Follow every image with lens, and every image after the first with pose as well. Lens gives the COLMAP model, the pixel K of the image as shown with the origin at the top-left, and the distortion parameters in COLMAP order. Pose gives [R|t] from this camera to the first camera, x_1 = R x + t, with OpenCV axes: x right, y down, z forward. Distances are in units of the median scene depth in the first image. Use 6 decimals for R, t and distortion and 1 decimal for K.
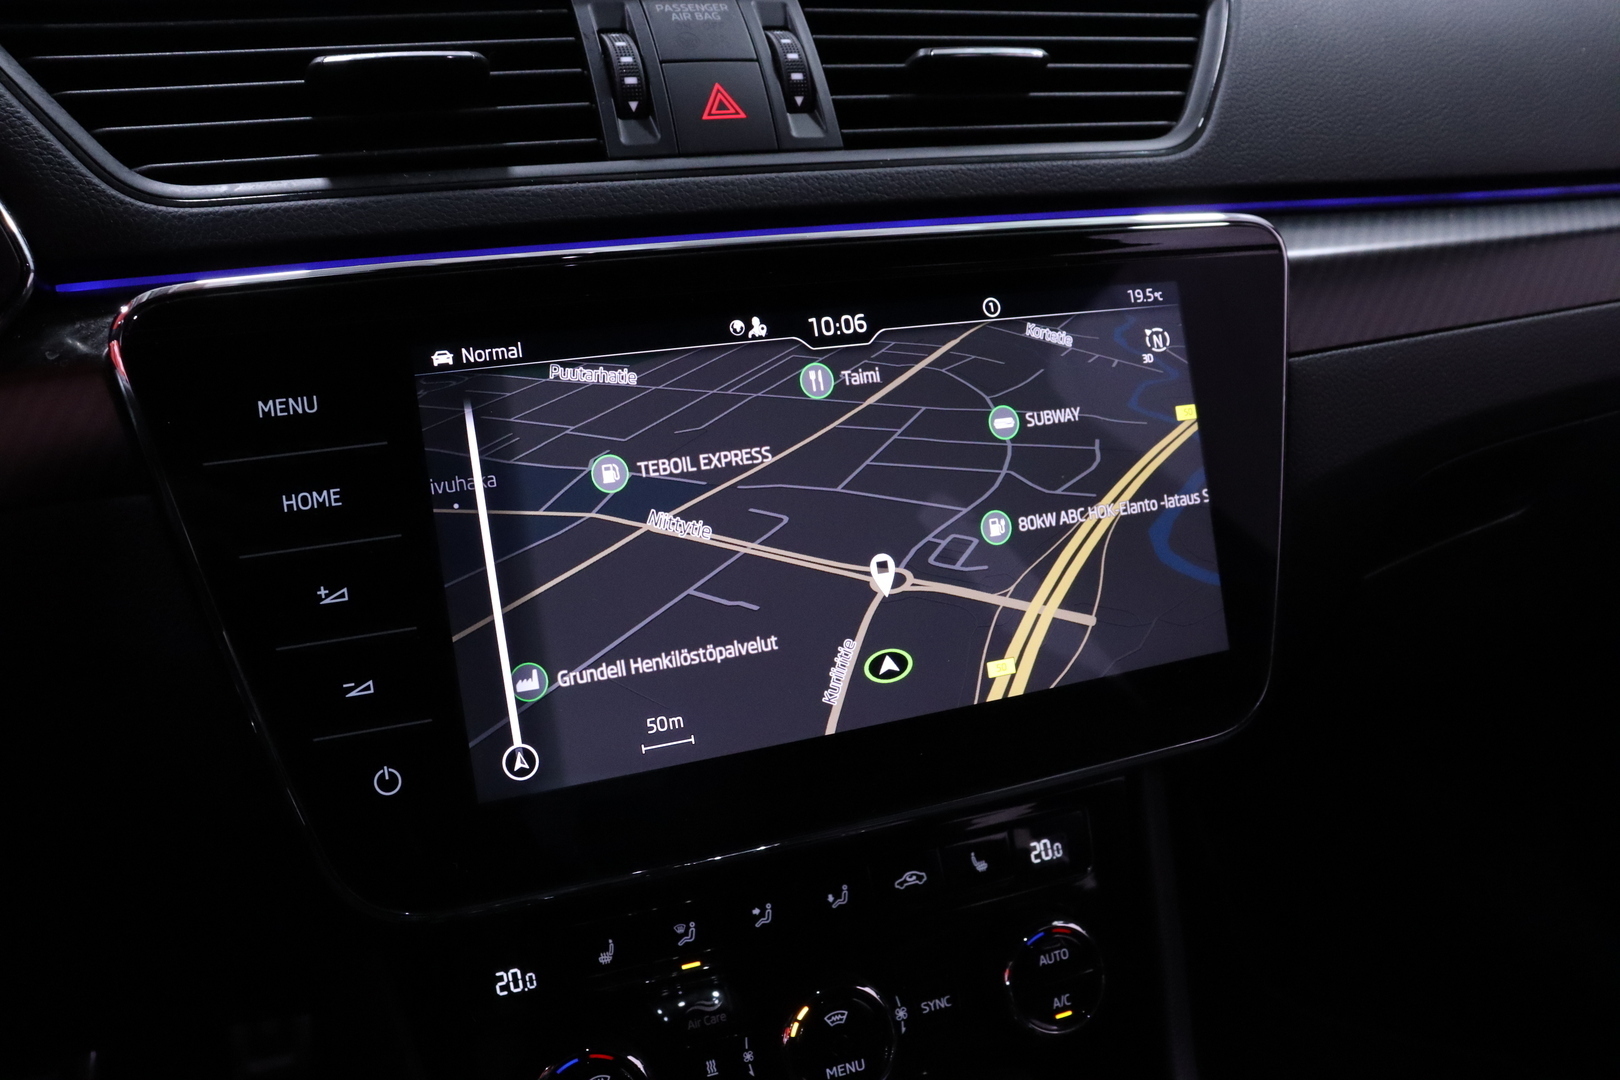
lens RADIAL K [[1380.5, 0, 815.4], [0, 1380.5, 546.7], [0, 0, 1]] dist [-0.144024, 0.079196]
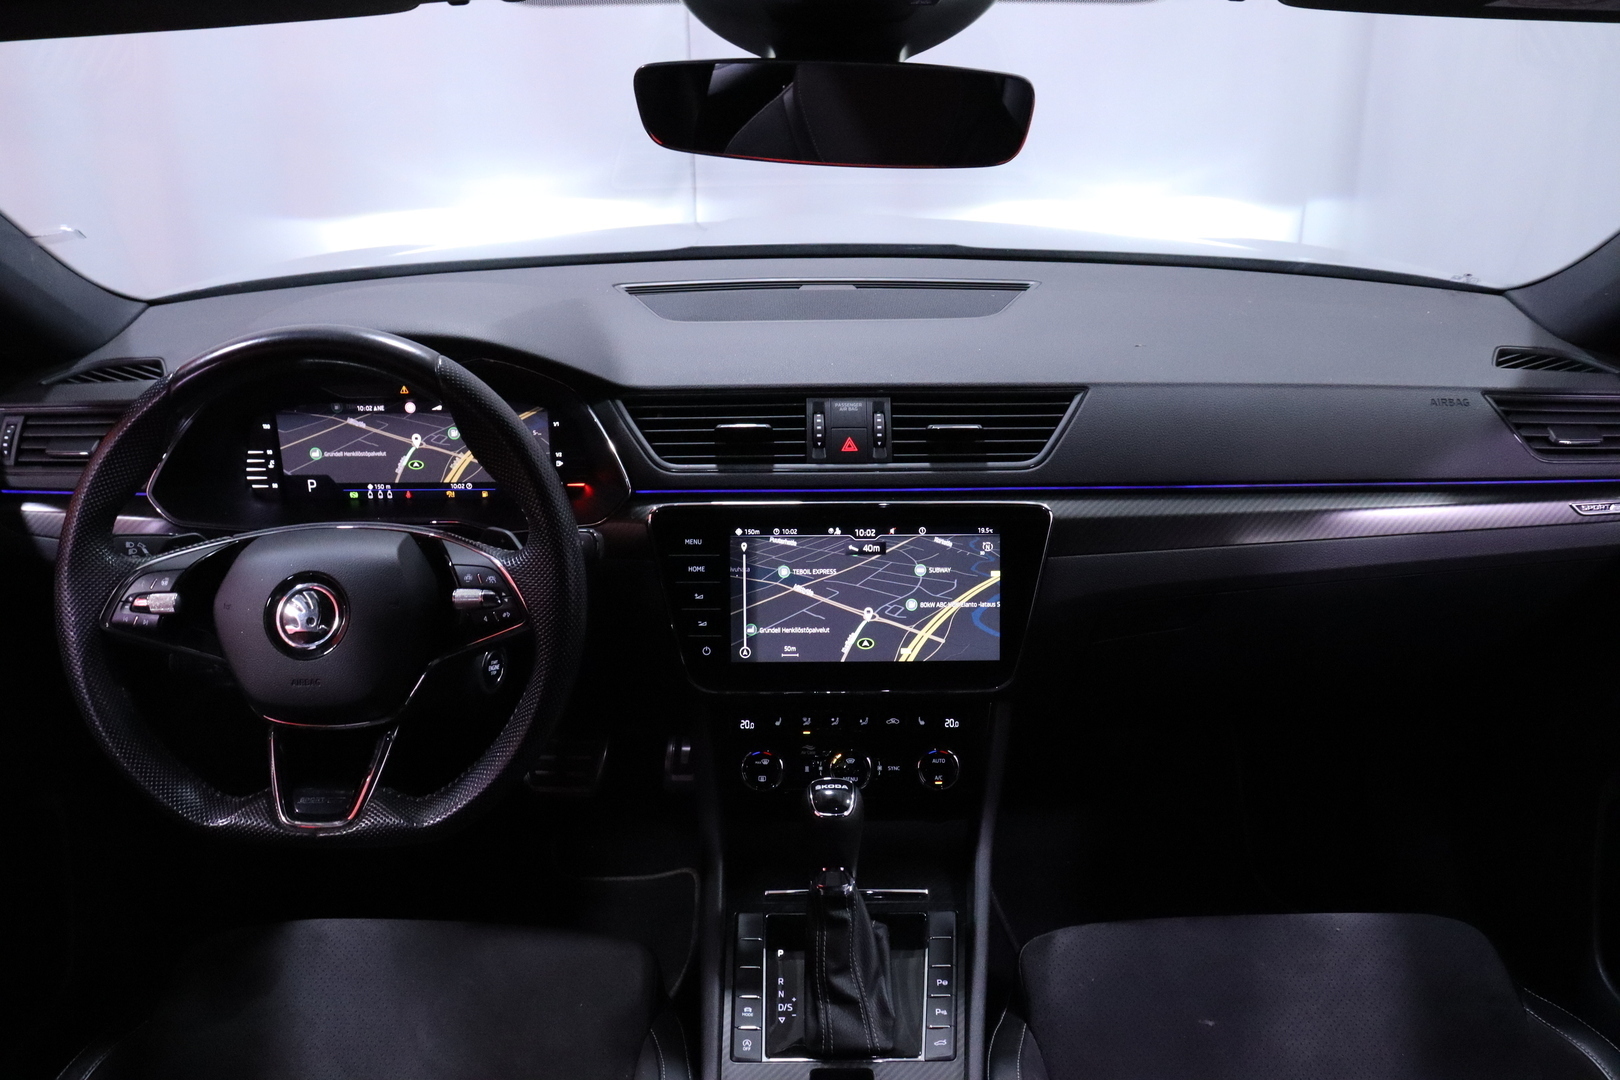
lens RADIAL K [[1321.4, 0, 793.7], [0, 1321.4, 549.1], [0, 0, 1]] dist [-0.168017, 0.118871]
pose [[0.922765, 0.158746, -0.351148, 0.833928], [-0.134044, 0.986532, 0.093742, -0.347402], [0.361300, -0.039432, 0.931615, -1.658646]]
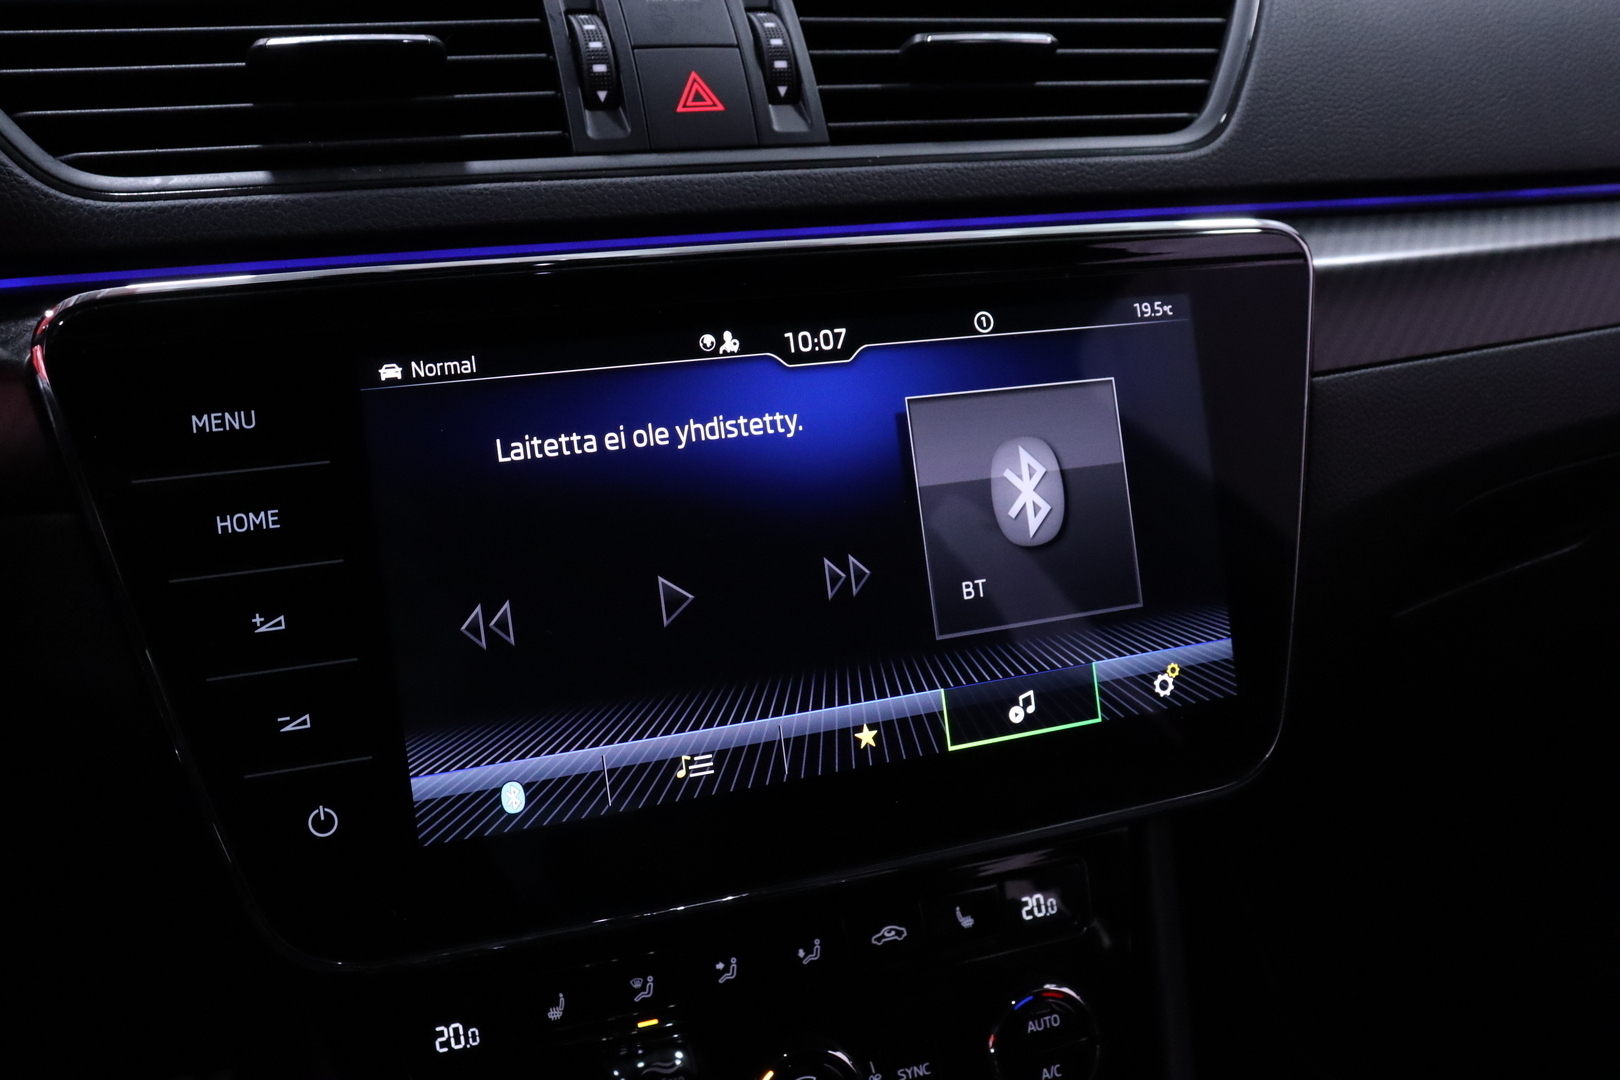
lens RADIAL K [[1567.6, 0, 806.5], [0, 1567.6, 543.3], [0, 0, 1]] dist [-0.079720, 0.000000]
pose [[0.999761, 0.019836, -0.009232, 0.020452], [-0.019839, 0.999803, -0.000312, -0.021062], [0.009224, 0.000495, 0.999957, -0.057111]]
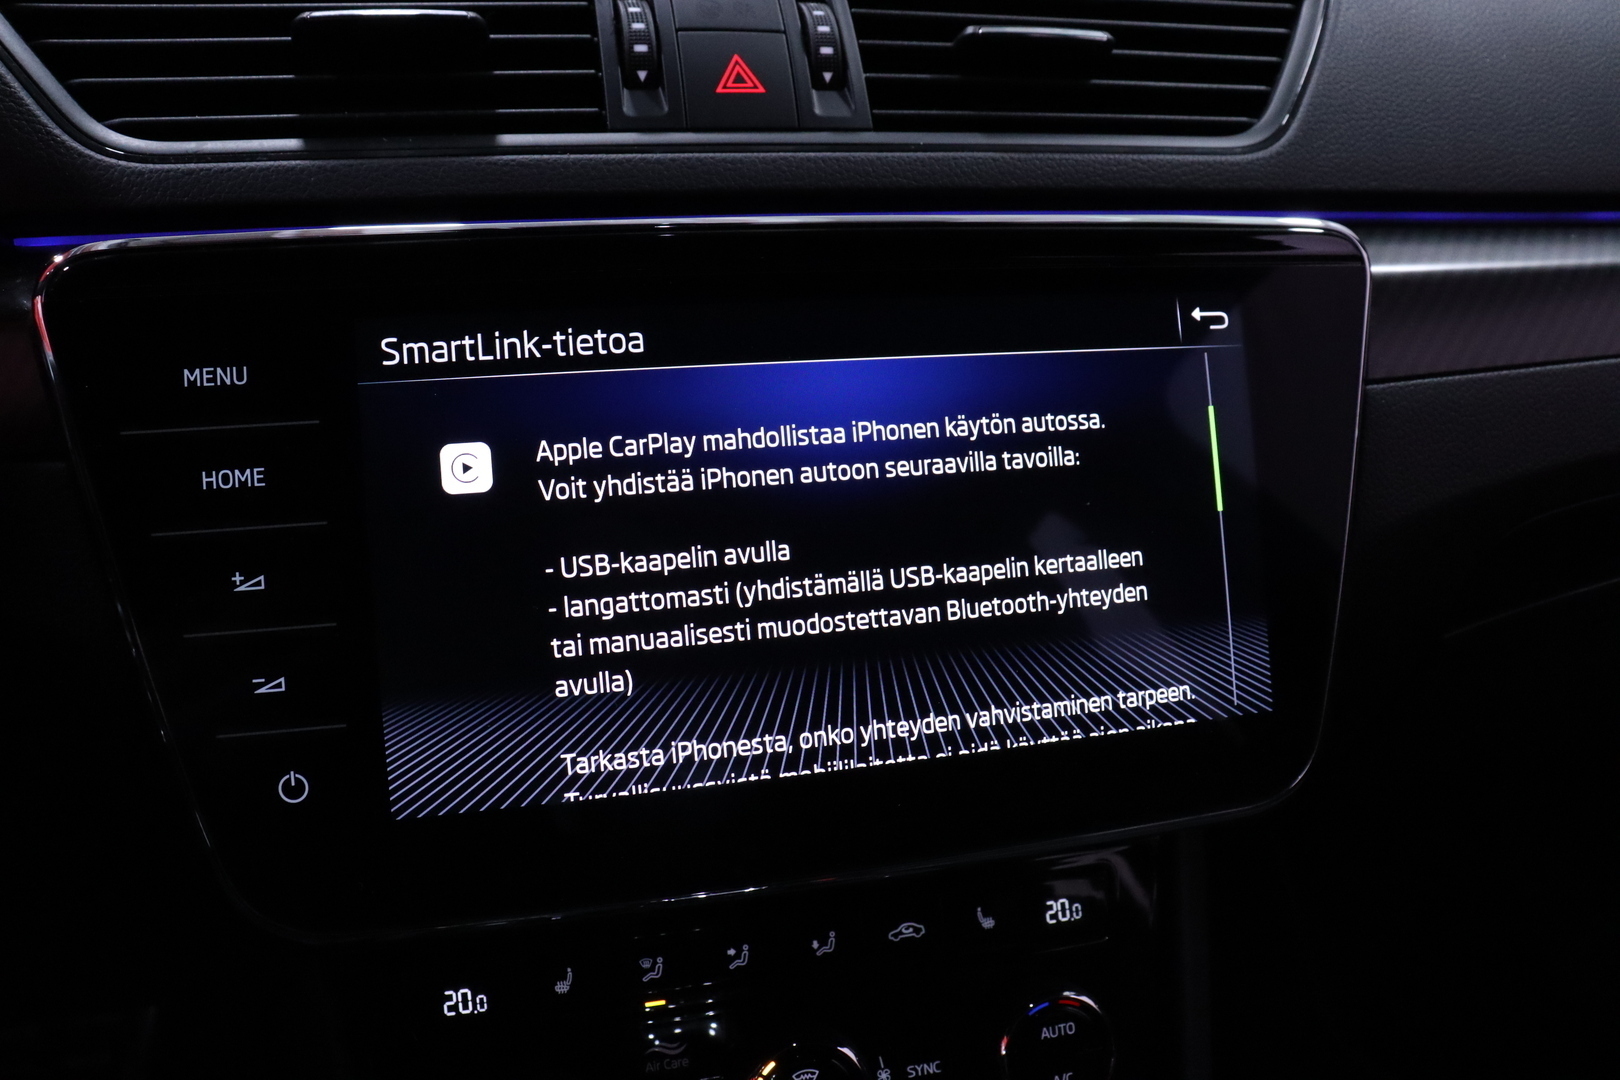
lens RADIAL K [[1321.4, 0, 806.8], [0, 1321.4, 532.4], [0, 0, 1]] dist [-0.168017, 0.118871]
pose [[0.991403, 0.064385, -0.113904, 0.094415], [-0.065867, 0.997785, -0.009288, -0.012113], [0.113053, 0.016711, 0.993448, 0.135672]]
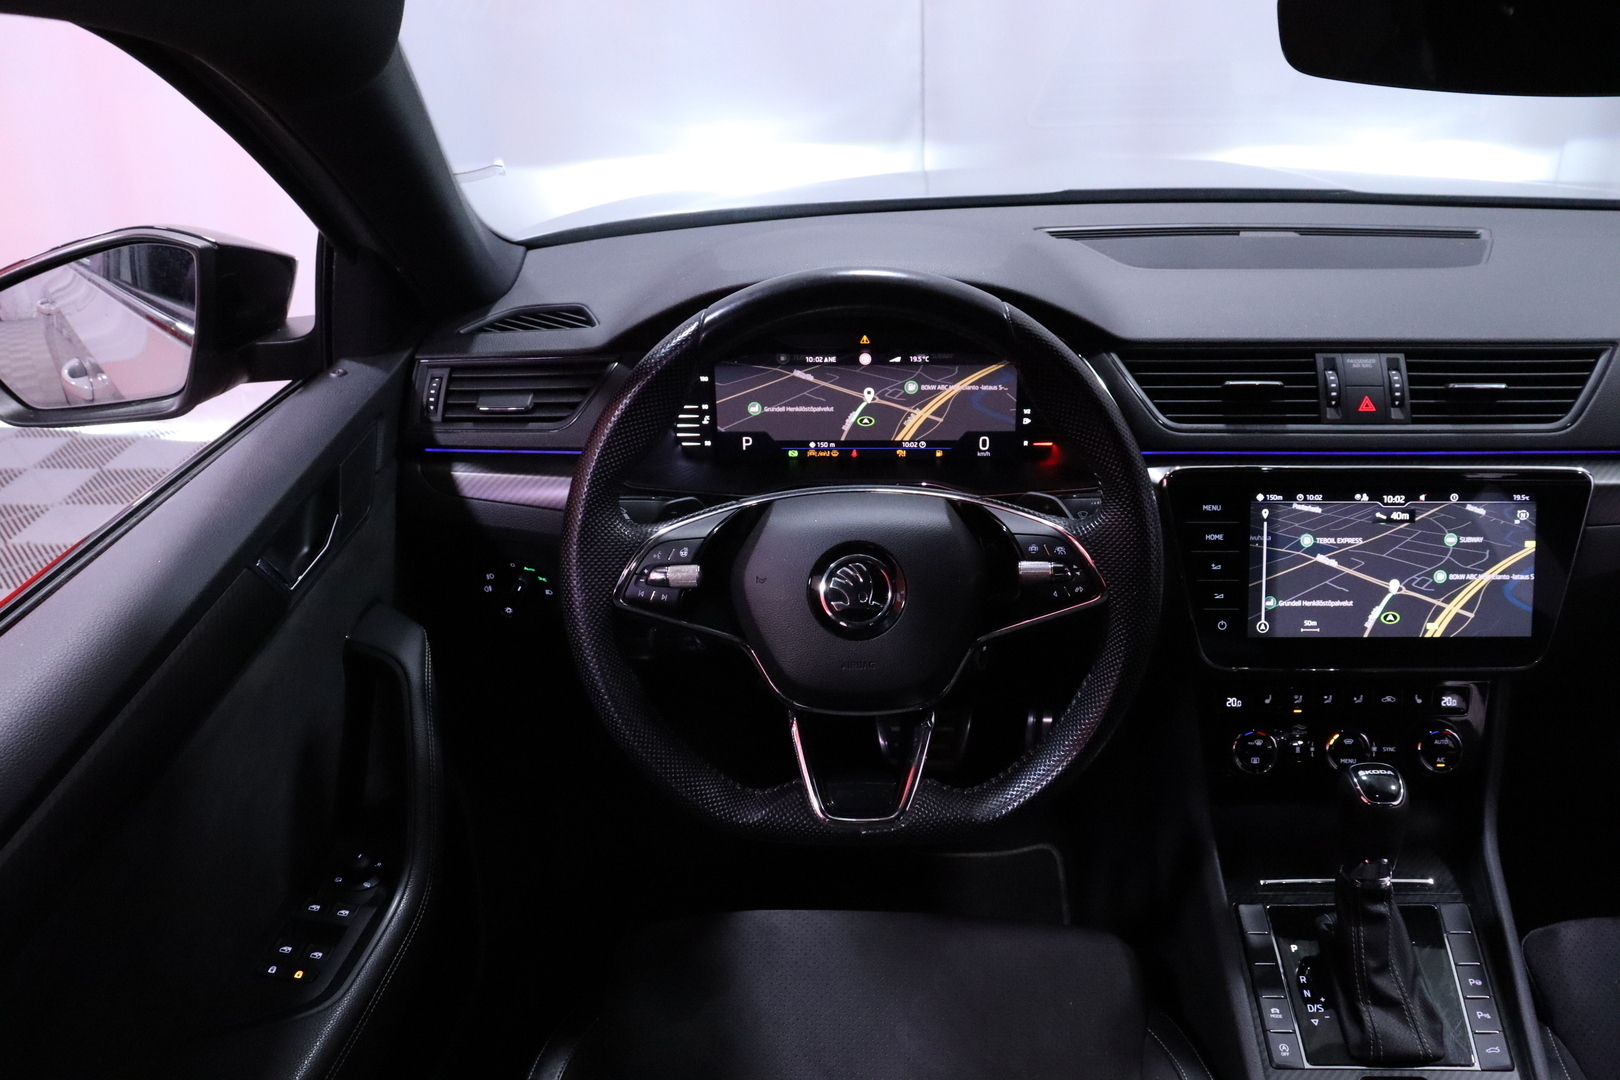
lens RADIAL K [[1321.4, 0, 806.1], [0, 1321.4, 544.7], [0, 0, 1]] dist [-0.168017, 0.118871]
pose [[0.894617, 0.174876, -0.411193, 0.031742], [-0.129865, 0.982270, 0.135207, -0.246055], [0.427547, -0.067558, 0.901465, -1.770119]]
